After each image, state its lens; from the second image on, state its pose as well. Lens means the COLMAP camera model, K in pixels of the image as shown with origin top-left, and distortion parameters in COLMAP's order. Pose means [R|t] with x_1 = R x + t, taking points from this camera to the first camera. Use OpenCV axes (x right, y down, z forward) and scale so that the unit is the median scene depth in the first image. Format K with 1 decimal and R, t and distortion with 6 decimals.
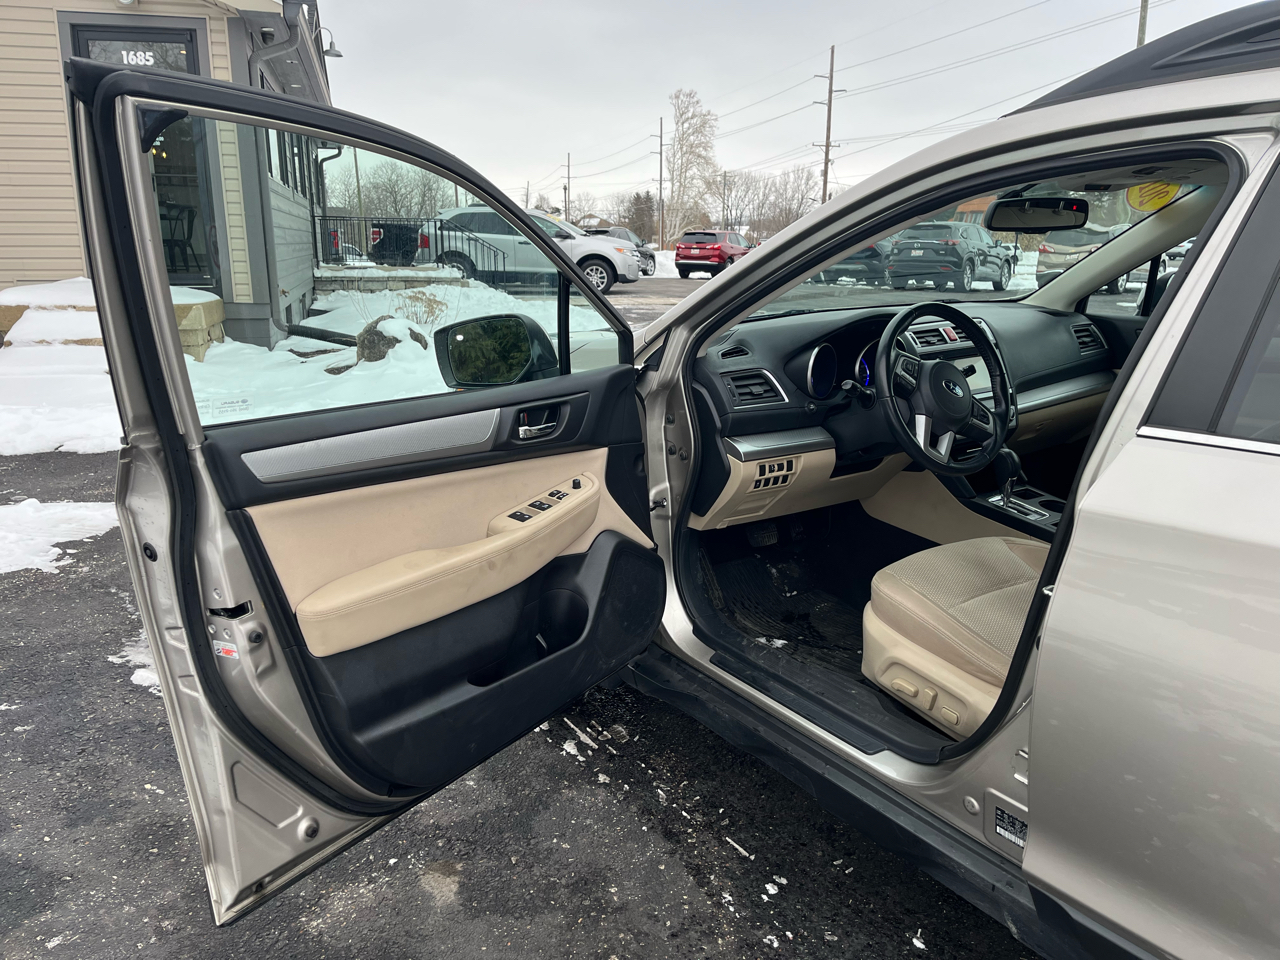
lens RADIAL K [[950.4, 0, 647.7], [0, 950.4, 491.4], [0, 0, 1]] dist [0.082991, -0.112496]
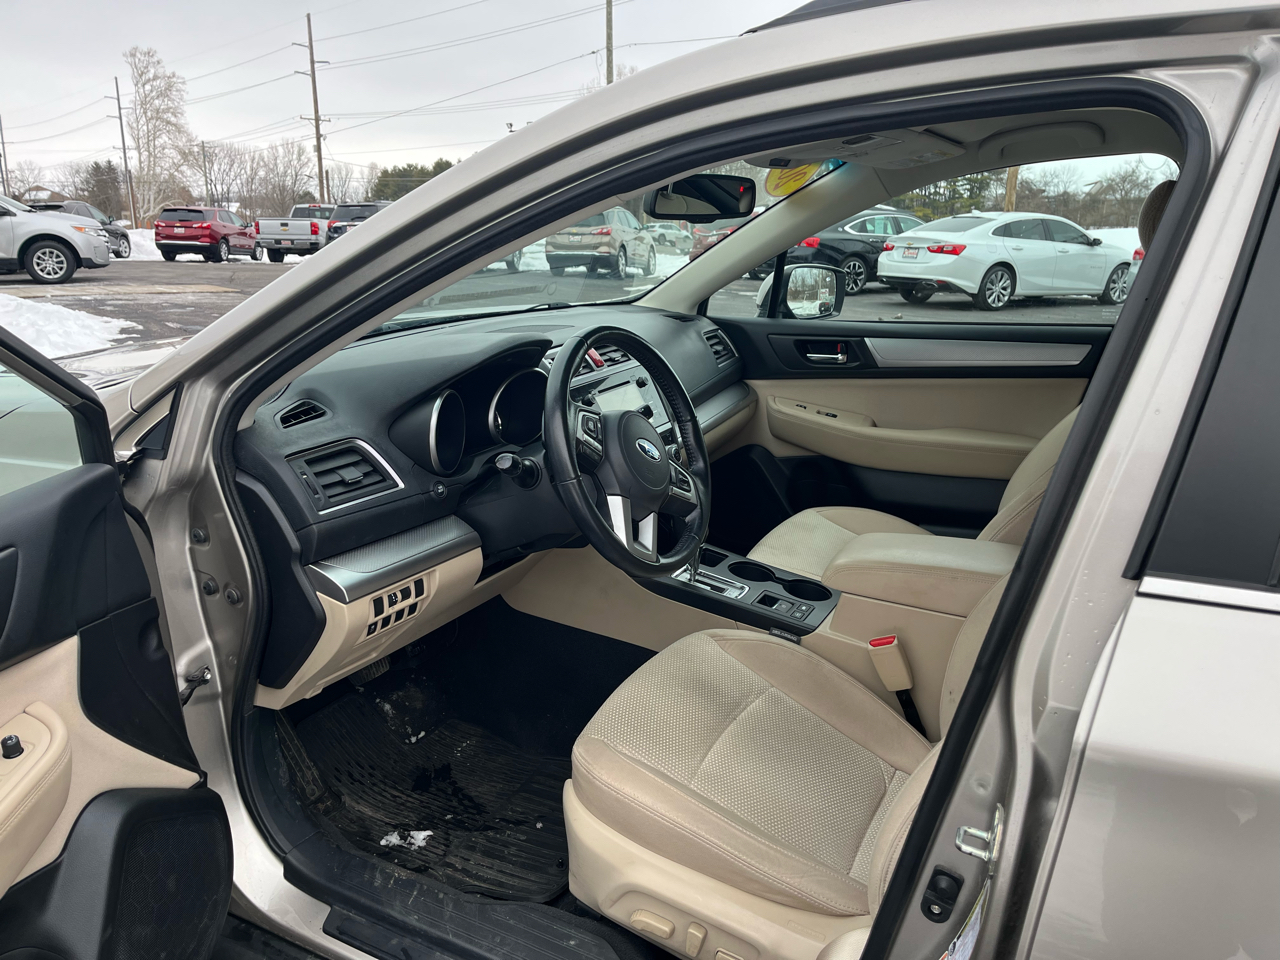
lens RADIAL K [[955.5, 0, 628.8], [0, 955.5, 497.2], [0, 0, 1]] dist [0.073053, -0.094592]
pose [[0.891562, -0.119581, 0.436826, 0.002481], [0.109402, 0.992814, 0.048494, -0.097838], [-0.439486, 0.004554, 0.898238, 0.352180]]
